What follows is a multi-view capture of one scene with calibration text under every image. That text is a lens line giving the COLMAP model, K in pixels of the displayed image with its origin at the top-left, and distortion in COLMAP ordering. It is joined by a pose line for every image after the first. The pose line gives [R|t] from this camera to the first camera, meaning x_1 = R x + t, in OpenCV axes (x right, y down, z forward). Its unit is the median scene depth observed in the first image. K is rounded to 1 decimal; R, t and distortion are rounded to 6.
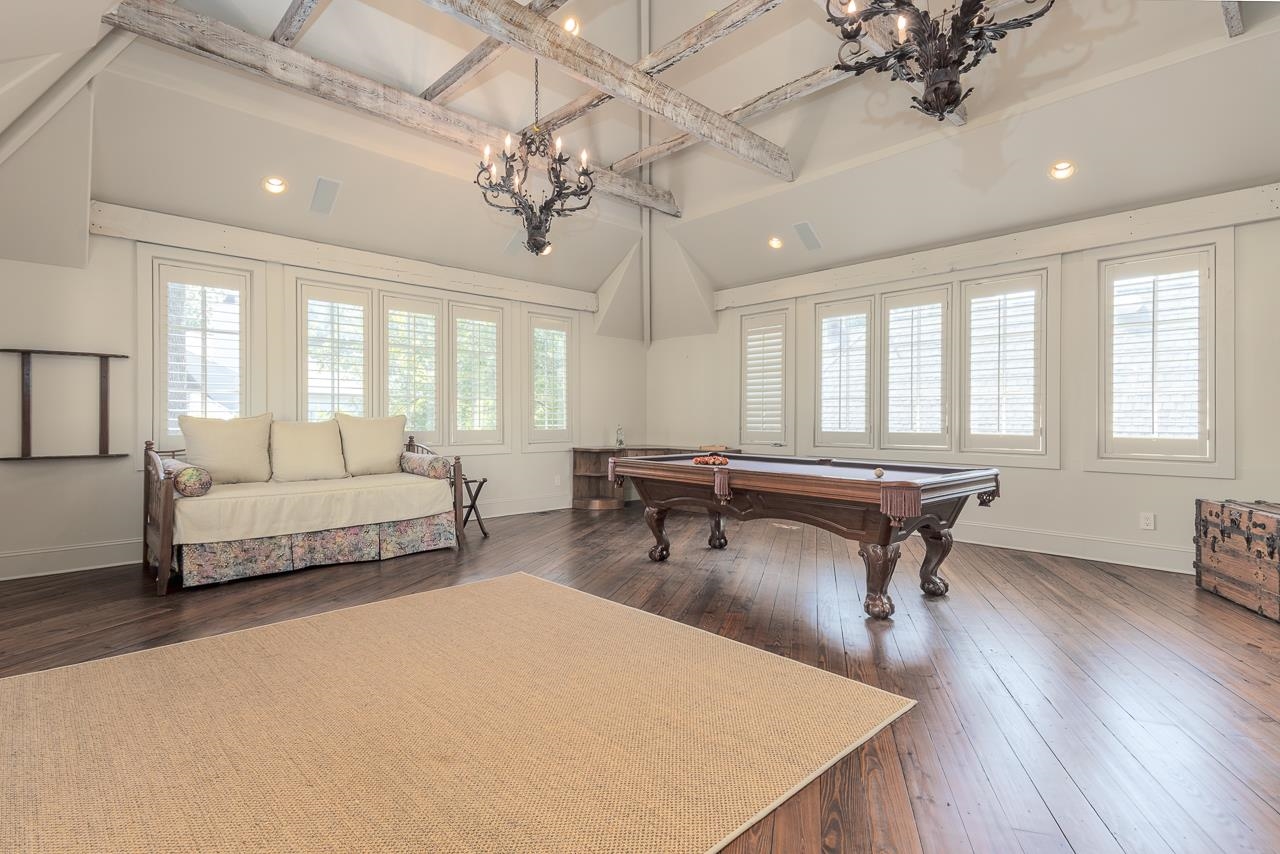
lens RADIAL K [[616.3, 0, 636.0], [0, 616.3, 422.7], [0, 0, 1]] dist [0.001565, 0.000052]
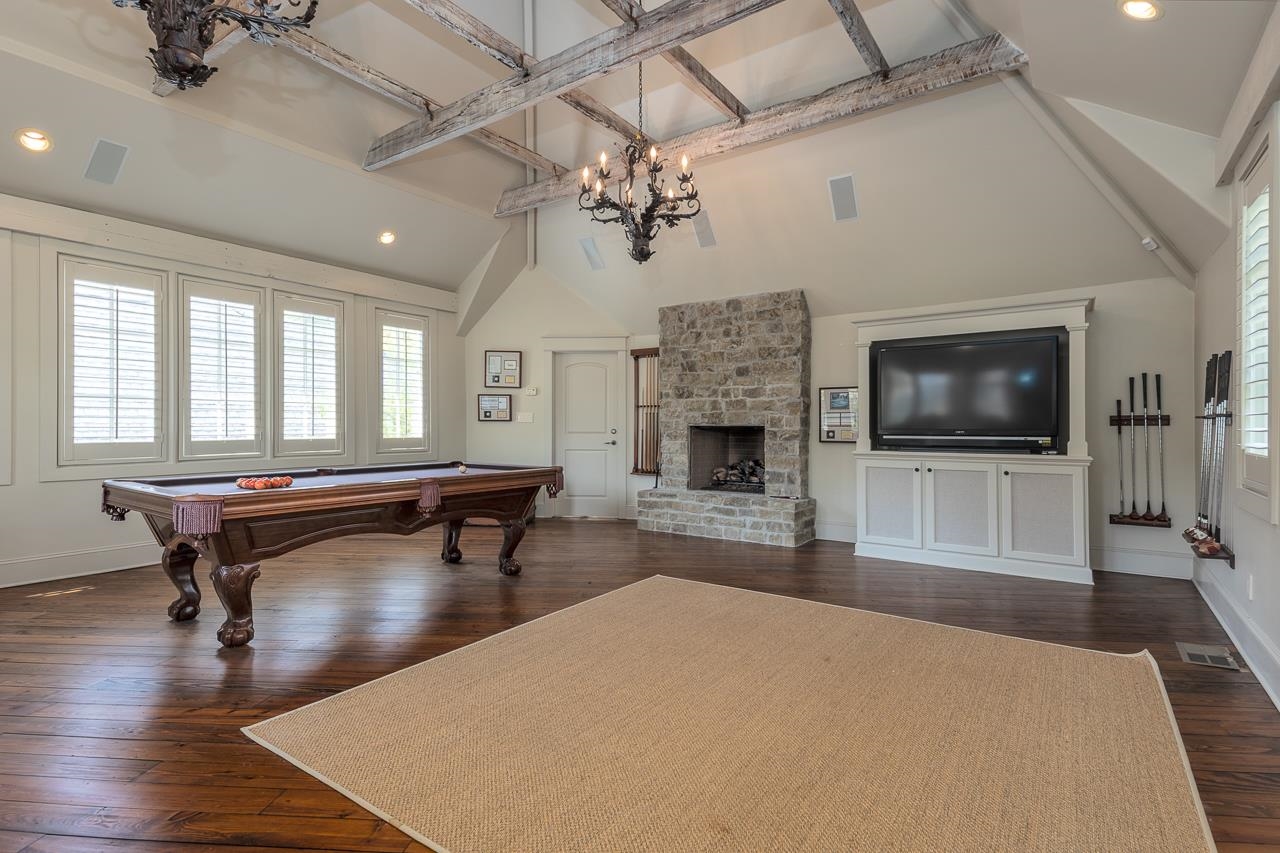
lens RADIAL K [[616.3, 0, 636.0], [0, 616.3, 422.2], [0, 0, 1]] dist [0.001565, 0.000052]
pose [[-0.201908, 0.002866, 0.979400, -0.587353], [0.004995, 0.999986, -0.001897, -0.005650], [-0.979392, 0.004509, -0.201920, 0.617535]]
